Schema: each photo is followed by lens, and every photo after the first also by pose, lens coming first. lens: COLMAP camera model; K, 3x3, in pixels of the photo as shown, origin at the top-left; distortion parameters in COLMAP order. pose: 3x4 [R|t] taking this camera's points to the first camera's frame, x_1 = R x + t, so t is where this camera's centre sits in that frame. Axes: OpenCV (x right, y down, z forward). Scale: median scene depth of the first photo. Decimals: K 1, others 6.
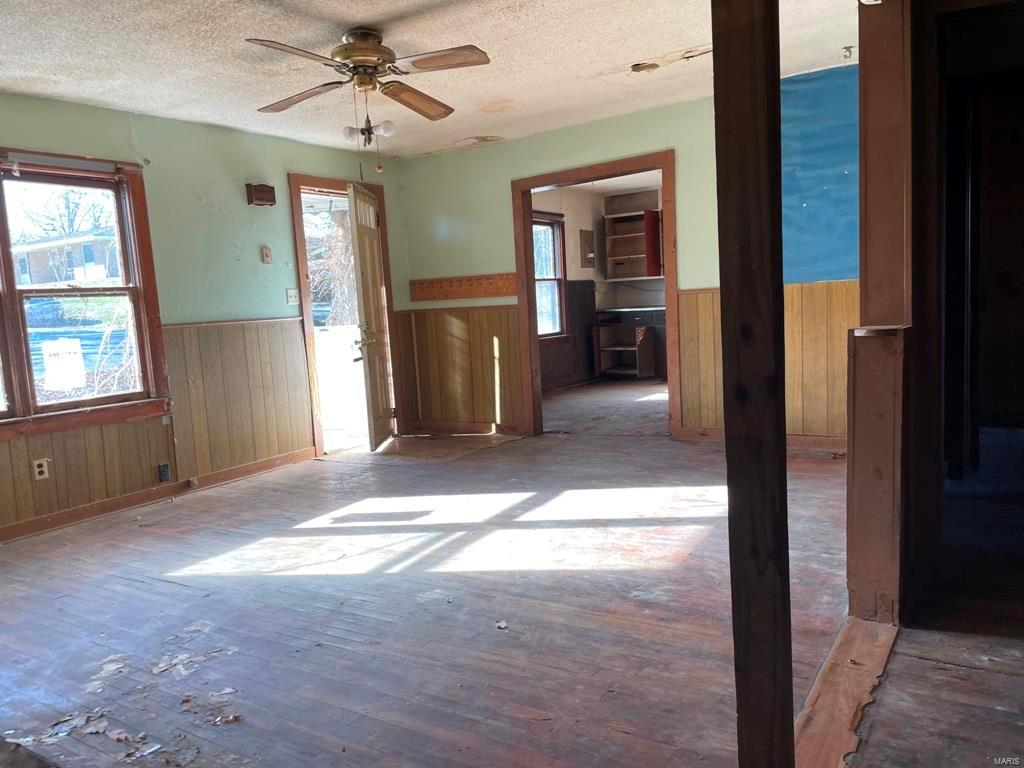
lens RADIAL K [[770.7, 0, 521.7], [0, 770.7, 389.3], [0, 0, 1]] dist [0.093074, -0.121304]
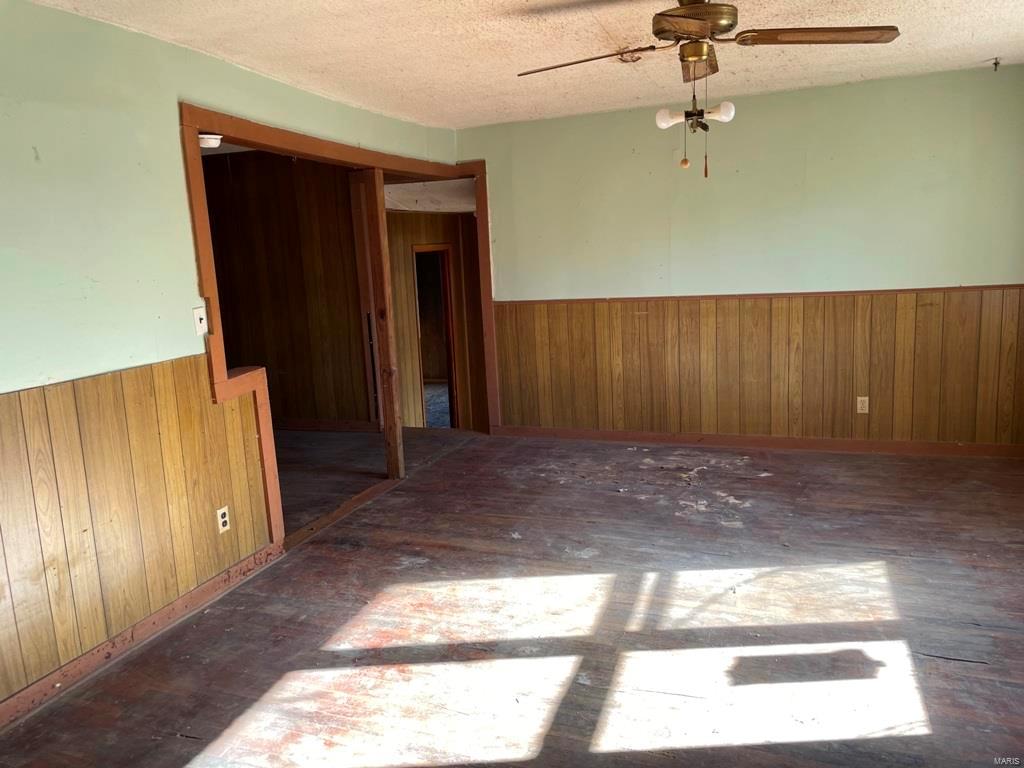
lens RADIAL K [[768.7, 0, 512.0], [0, 768.7, 384.0], [0, 0, 1]] dist [0.101202, -0.123493]
pose [[-0.972604, 0.147011, -0.180079, 0.148409], [0.087156, 0.948742, 0.303798, -0.306178], [0.215510, 0.279780, -0.935563, 1.657165]]
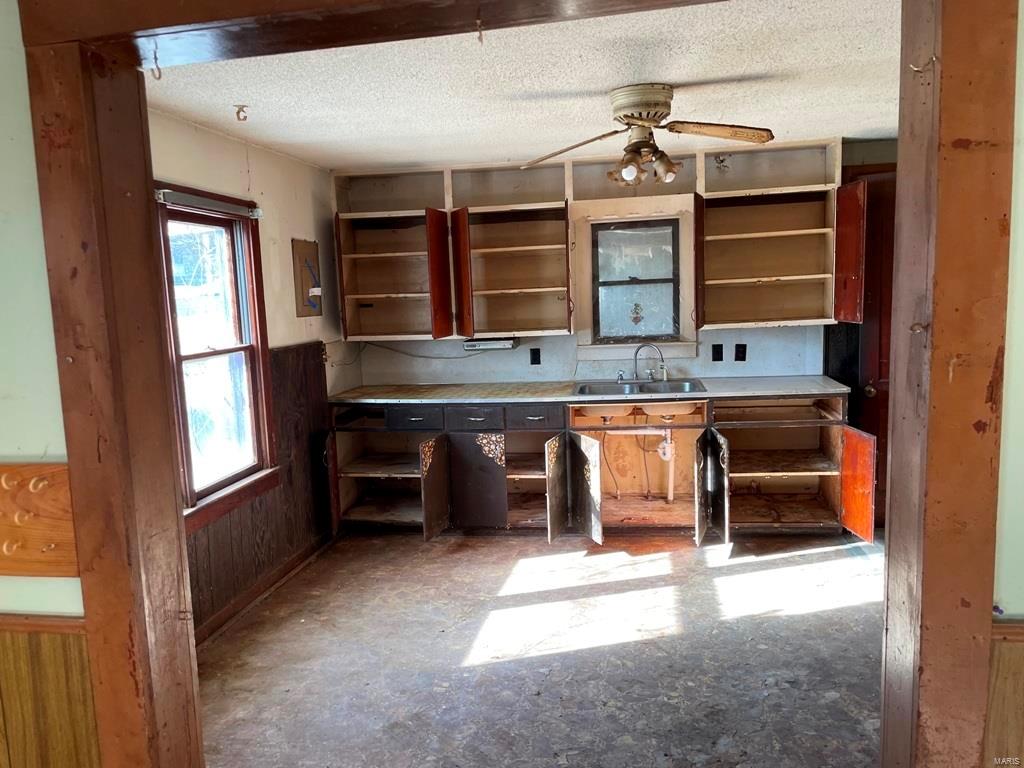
lens RADIAL K [[770.7, 0, 521.7], [0, 770.7, 389.3], [0, 0, 1]] dist [0.093074, -0.121304]
pose [[0.917267, -0.024406, 0.397525, 0.031550], [0.027388, 0.999623, -0.001825, -0.274641], [-0.397331, 0.012561, 0.917589, 1.275749]]
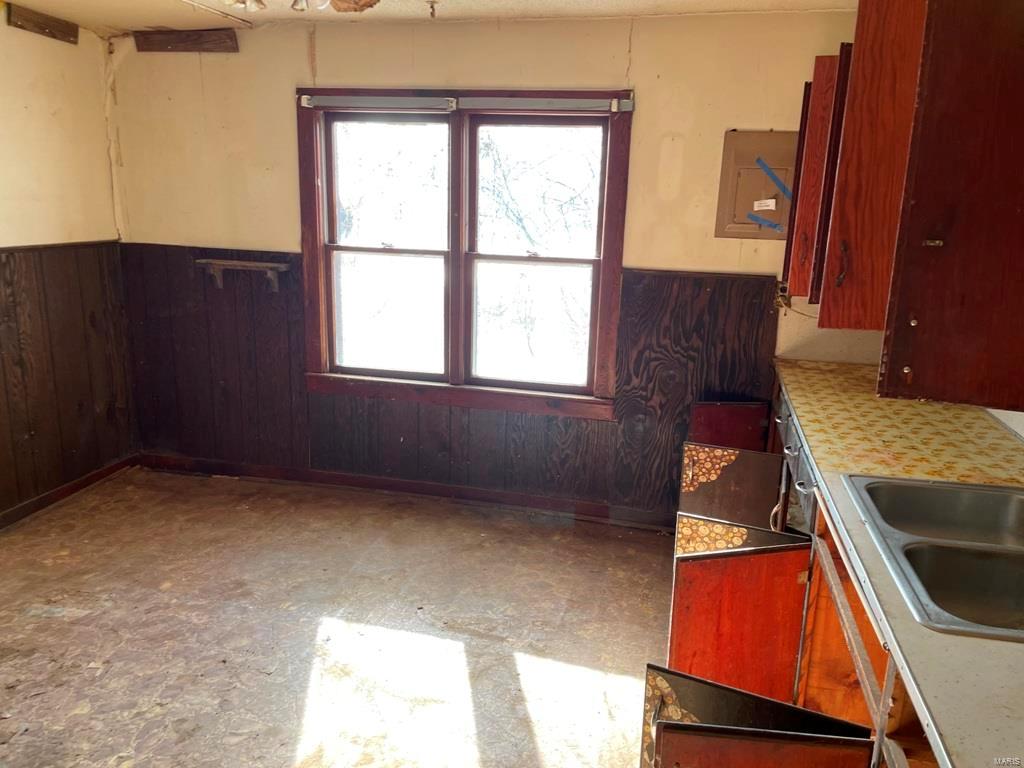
lens RADIAL K [[768.7, 0, 512.0], [0, 768.7, 384.0], [0, 0, 1]] dist [0.101202, -0.123493]
pose [[0.312773, 0.286933, -0.905451, 1.019427], [-0.158363, 0.955690, 0.248149, -0.423307], [0.936533, 0.065776, 0.344354, 1.996150]]
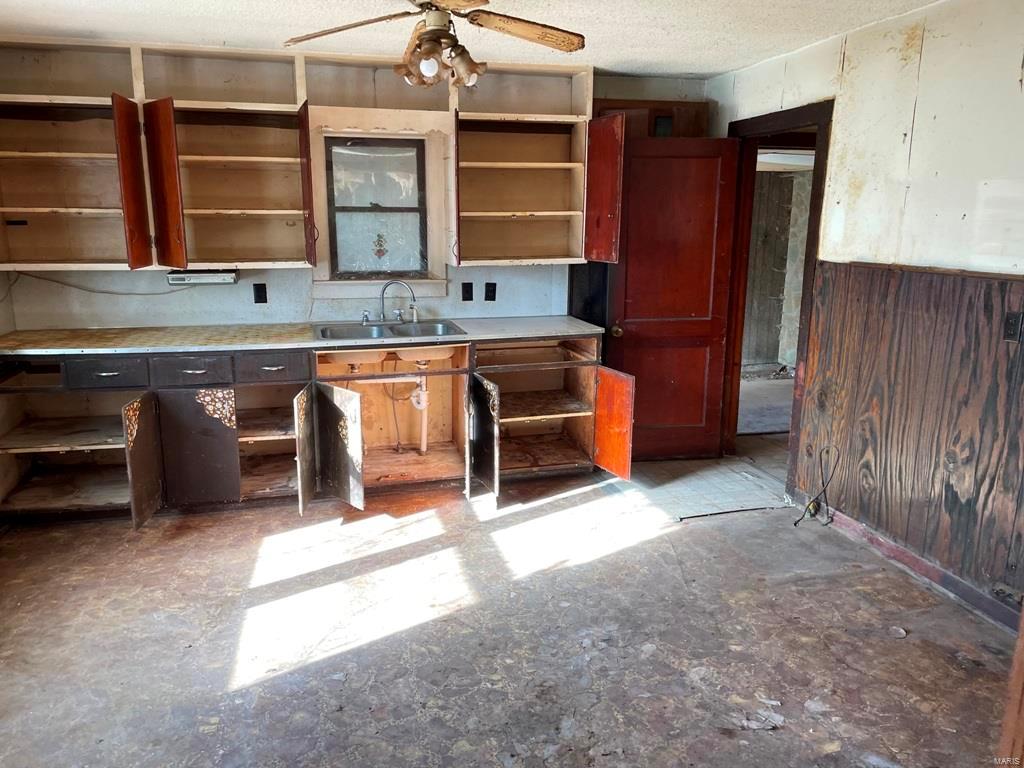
lens RADIAL K [[770.6, 0, 508.3], [0, 770.6, 391.2], [0, 0, 1]] dist [0.092327, -0.123223]
pose [[0.686056, -0.093737, 0.721485, 0.004826], [0.037267, 0.994891, 0.093822, -0.285661], [-0.726594, -0.037479, 0.686045, 1.464596]]
